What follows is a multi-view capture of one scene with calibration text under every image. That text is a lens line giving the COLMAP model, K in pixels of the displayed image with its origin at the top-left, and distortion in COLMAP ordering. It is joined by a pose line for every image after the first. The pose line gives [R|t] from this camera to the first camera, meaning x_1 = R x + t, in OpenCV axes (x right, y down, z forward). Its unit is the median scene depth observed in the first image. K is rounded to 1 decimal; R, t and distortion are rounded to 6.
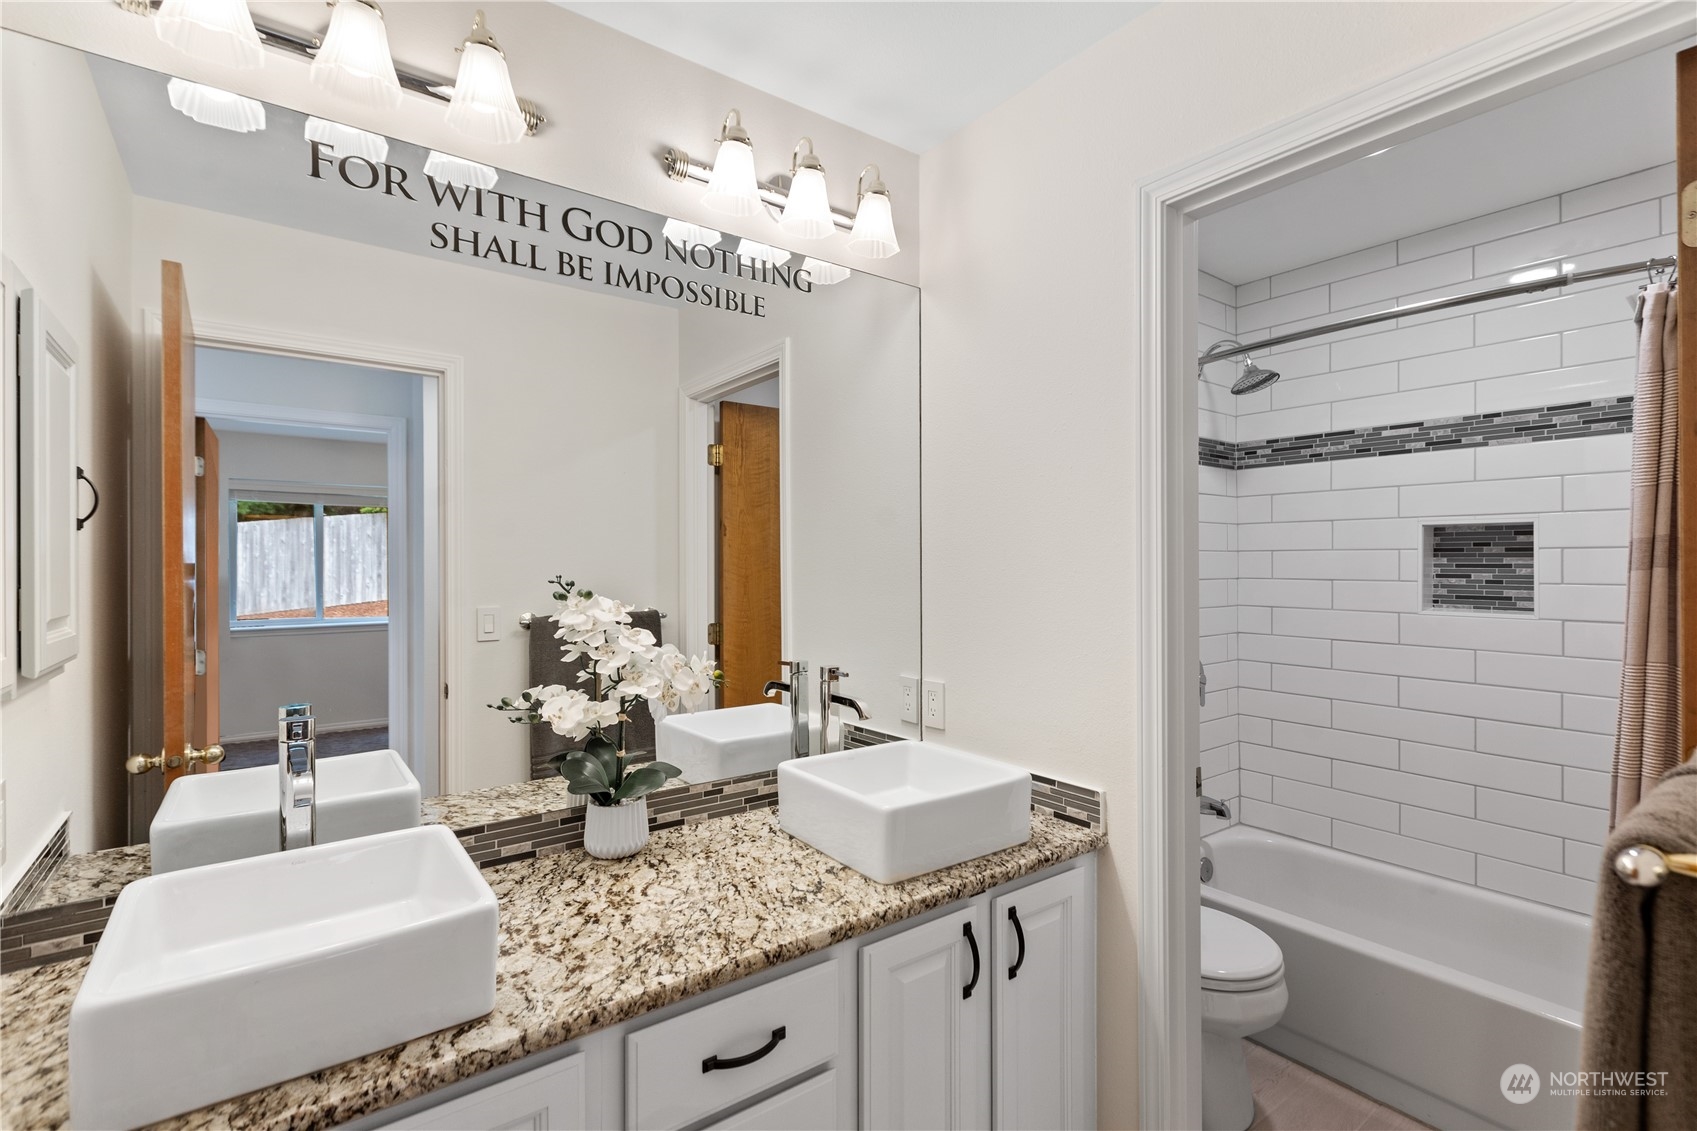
lens RADIAL K [[776.5, 0, 853.1], [0, 776.5, 557.6], [0, 0, 1]] dist [0.001178, -0.000601]
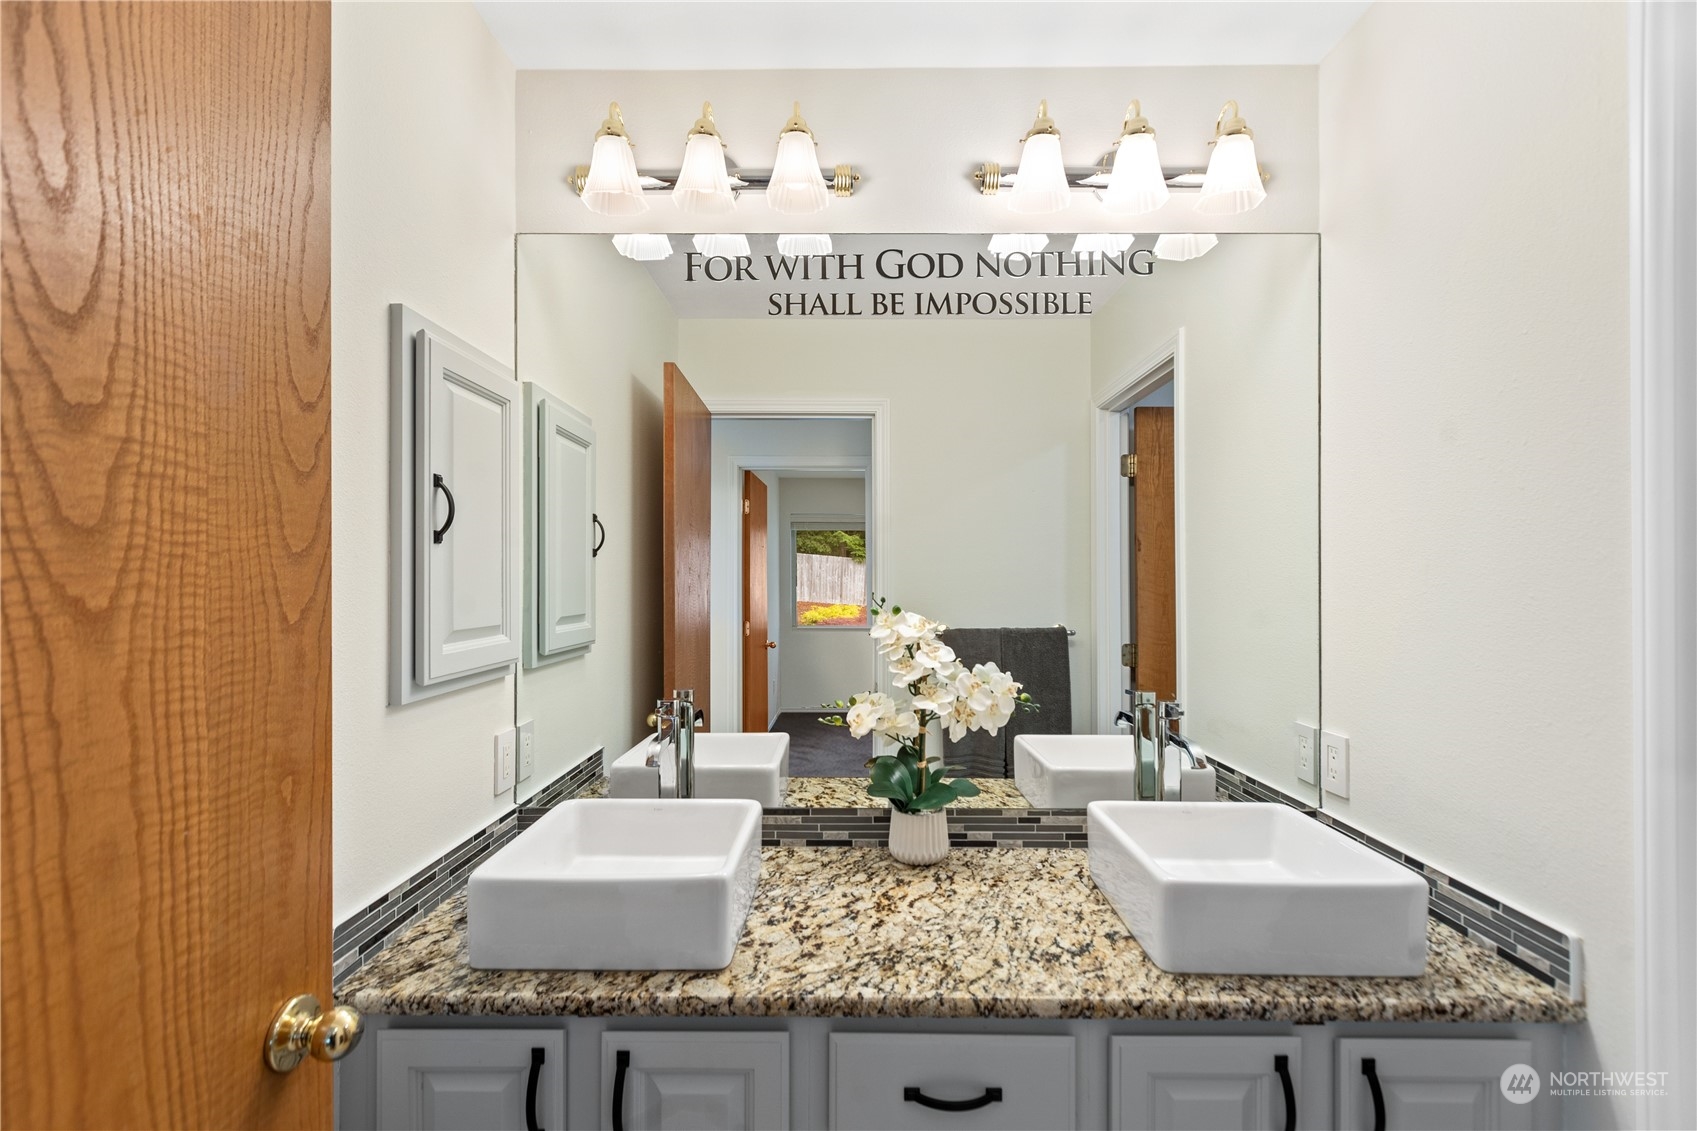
lens RADIAL K [[756.3, 0, 851.6], [0, 756.3, 571.9], [0, 0, 1]] dist [-0.000080, -0.000370]
pose [[0.794956, -0.001709, -0.606665, 0.263477], [0.000851, 0.999998, -0.001702, -0.003578], [0.606667, 0.000837, 0.794956, 0.154371]]
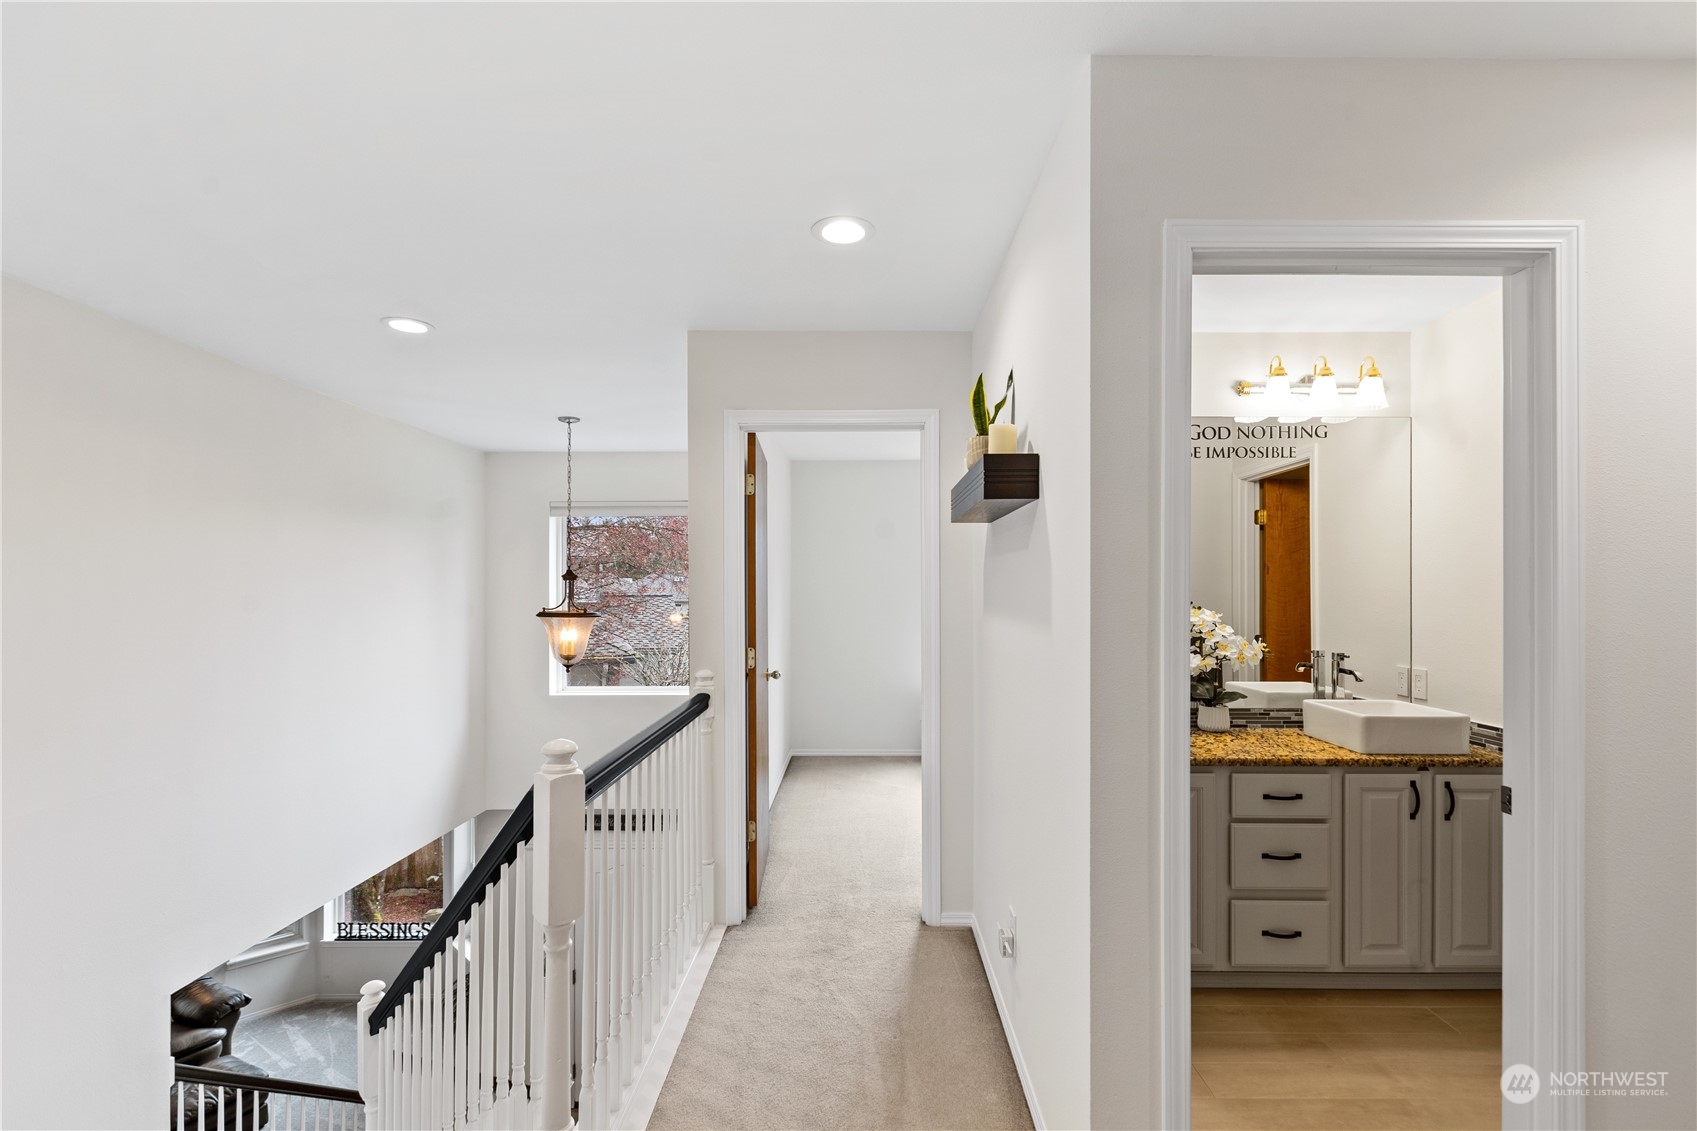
lens RADIAL K [[769.8, 0, 852.3], [0, 769.8, 589.7], [0, 0, 1]] dist [-0.000878, -0.000203]
pose [[0.795705, 0.002550, -0.605679, 0.195456], [0.000575, 0.999988, 0.004965, -0.014567], [0.605684, -0.004299, 0.795694, -1.370080]]
